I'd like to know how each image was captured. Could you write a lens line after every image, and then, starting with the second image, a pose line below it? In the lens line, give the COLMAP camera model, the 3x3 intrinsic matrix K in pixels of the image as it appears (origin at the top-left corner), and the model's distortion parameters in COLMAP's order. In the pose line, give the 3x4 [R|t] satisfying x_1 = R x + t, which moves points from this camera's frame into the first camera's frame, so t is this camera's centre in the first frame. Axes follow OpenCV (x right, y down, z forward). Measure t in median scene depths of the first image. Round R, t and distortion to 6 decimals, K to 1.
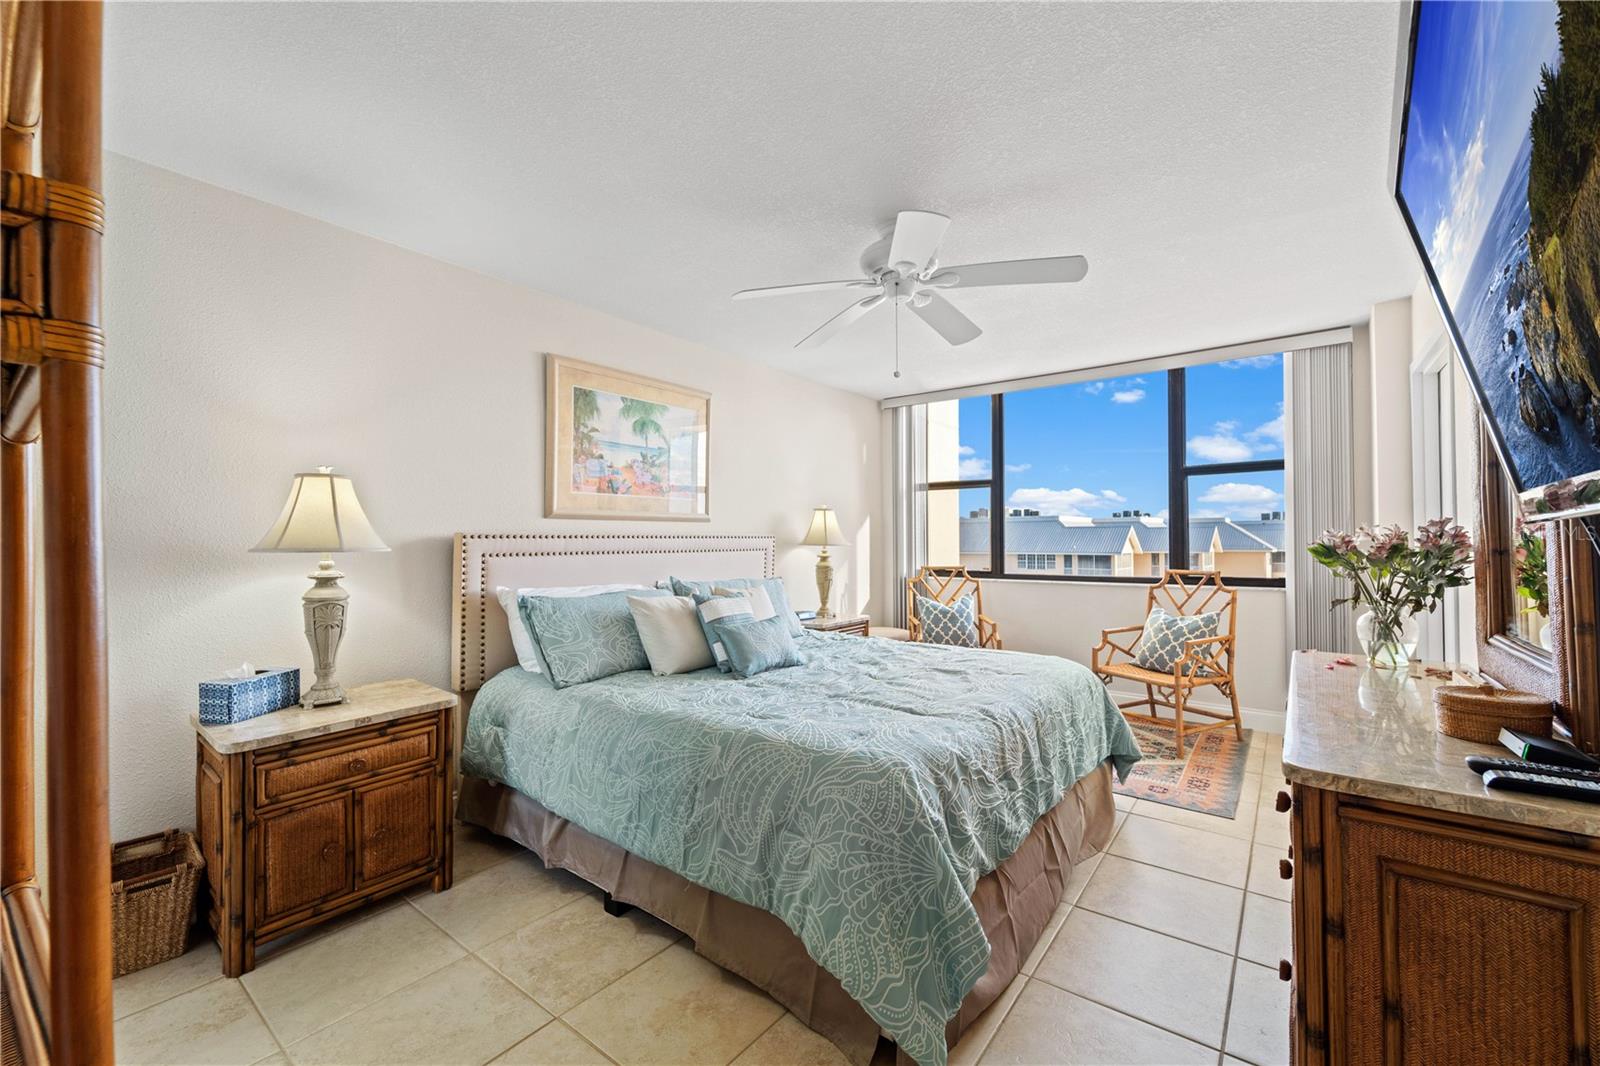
lens RADIAL K [[649.4, 0, 795.9], [0, 649.4, 529.4], [0, 0, 1]] dist [0.001671, -0.000288]
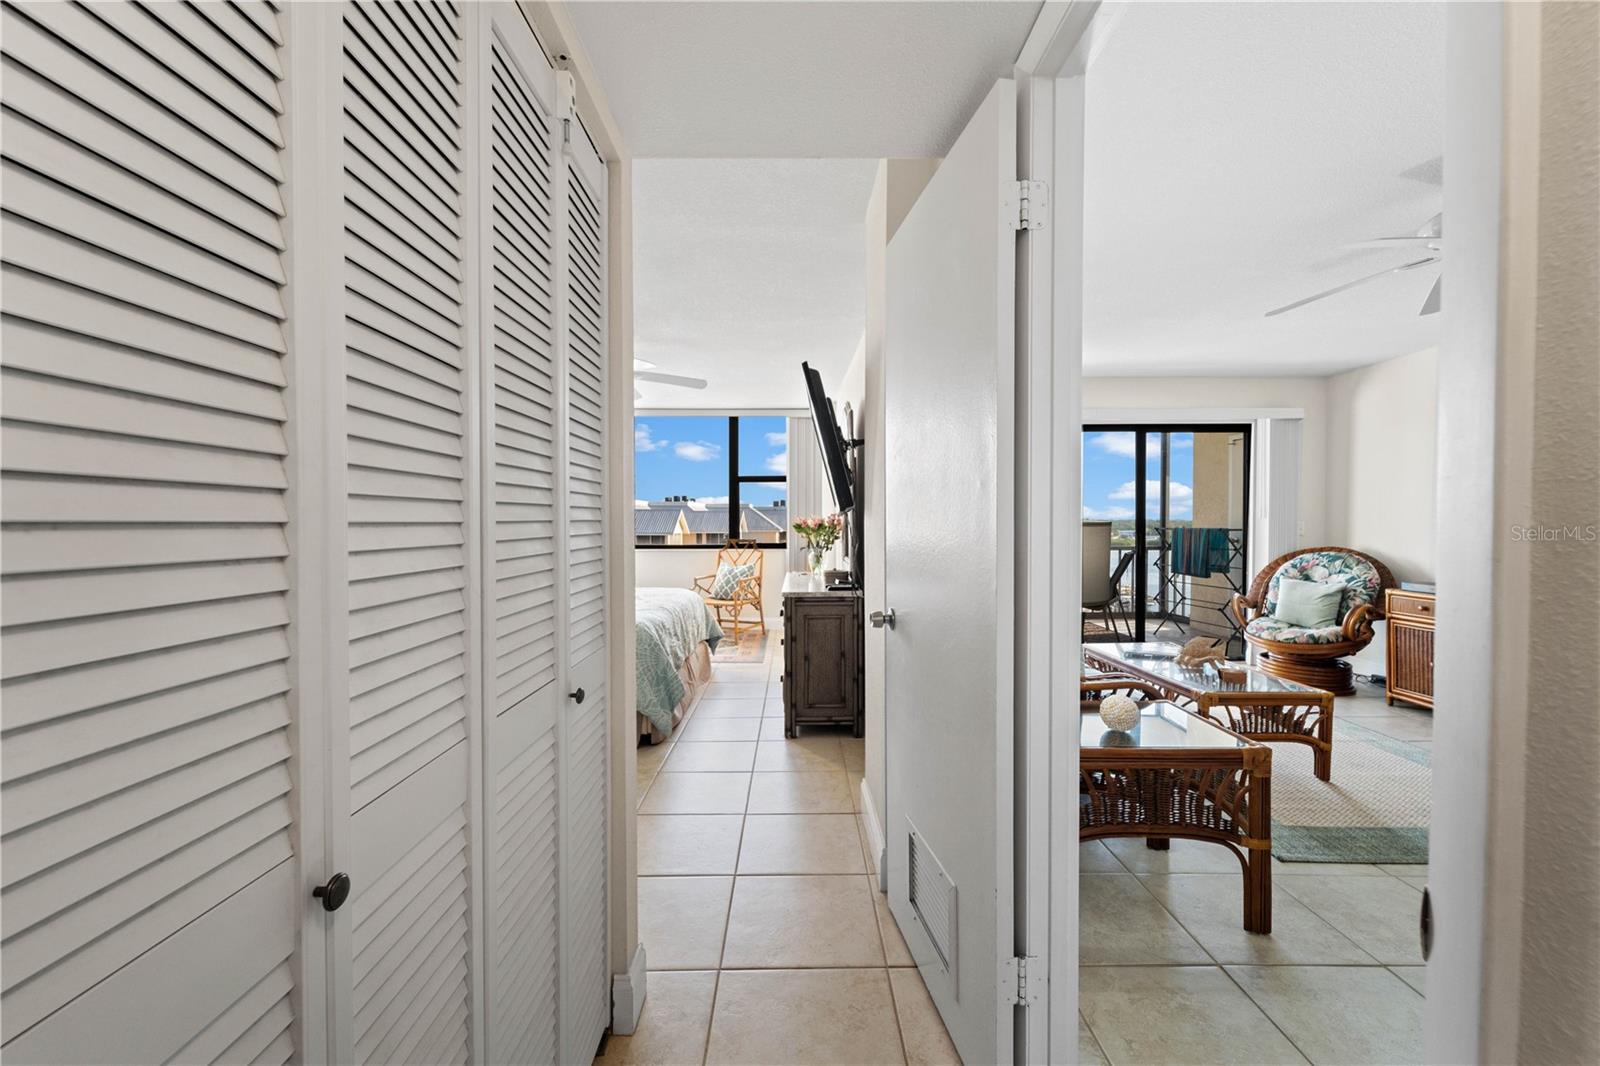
lens RADIAL K [[649.4, 0, 795.9], [0, 649.4, 529.4], [0, 0, 1]] dist [0.001671, -0.000288]
pose [[0.791973, -0.003413, 0.610547, -0.358466], [-0.013998, 0.999620, 0.023745, -0.006710], [-0.610396, -0.027352, 0.791624, -0.489127]]
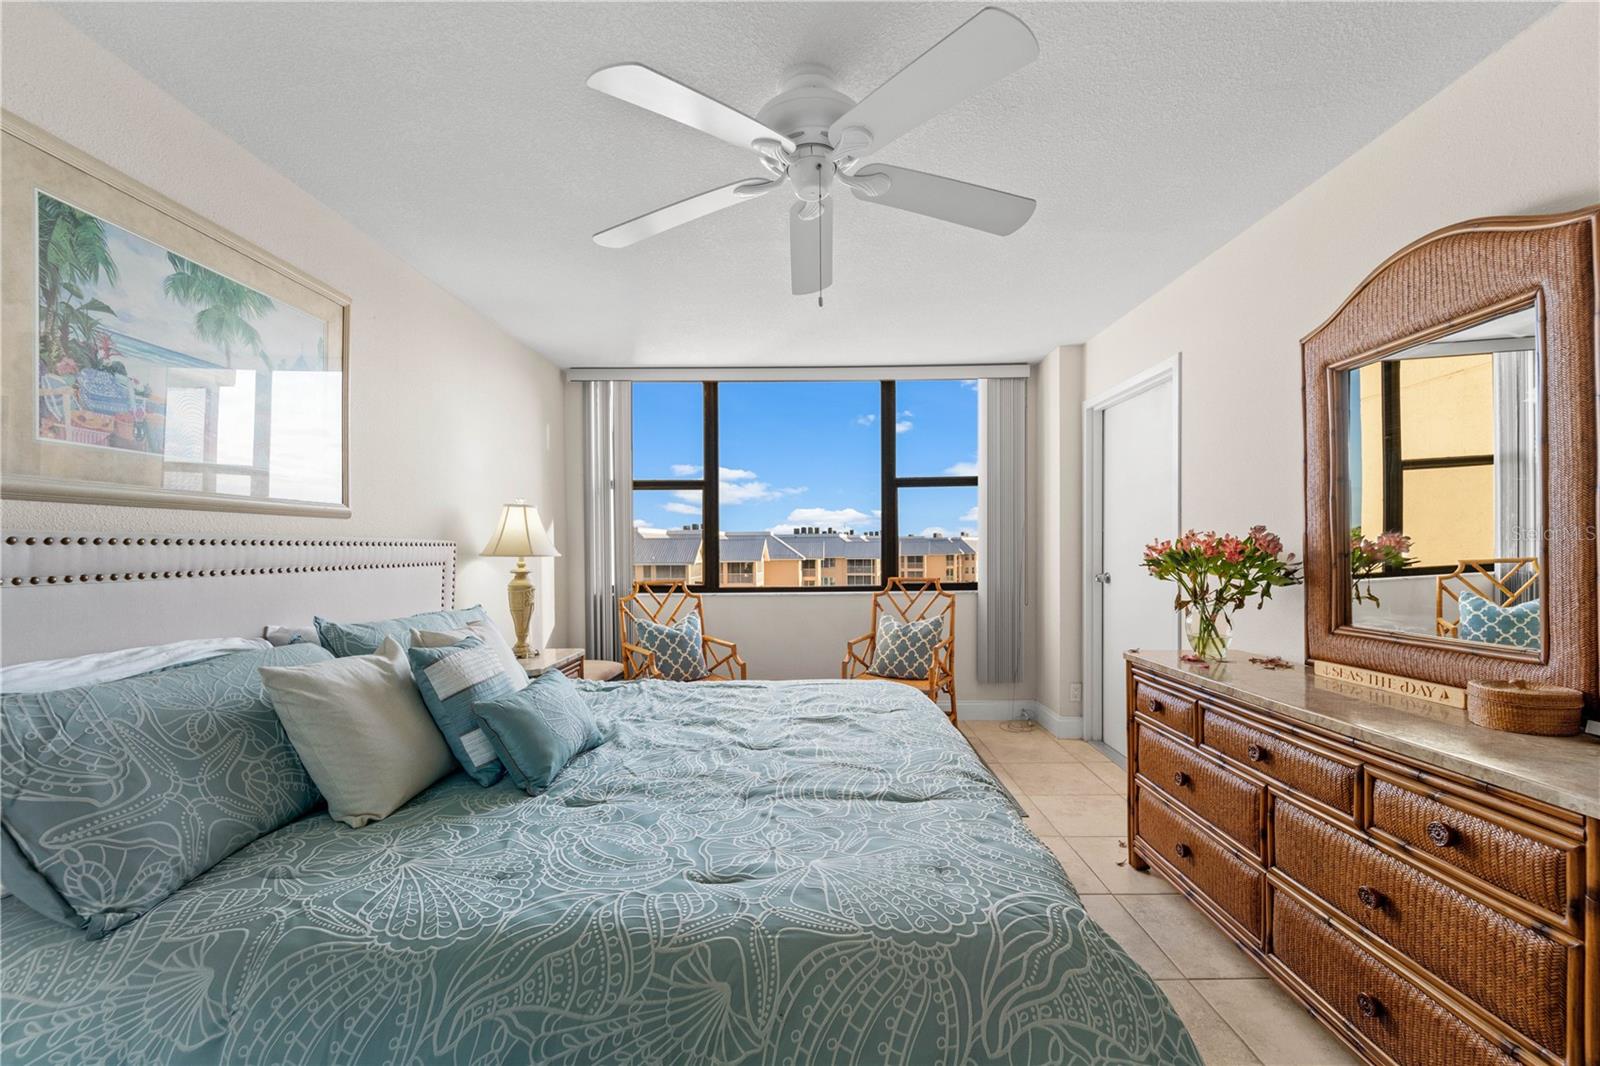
lens RADIAL K [[653.5, 0, 804.2], [0, 653.5, 558.6], [0, 0, 1]] dist [0.009720, -0.005157]
pose [[0.796894, -0.011807, 0.604003, -0.187534], [-0.004752, 0.999656, 0.025810, 0.008609], [-0.604100, -0.023438, 0.796564, 0.317003]]
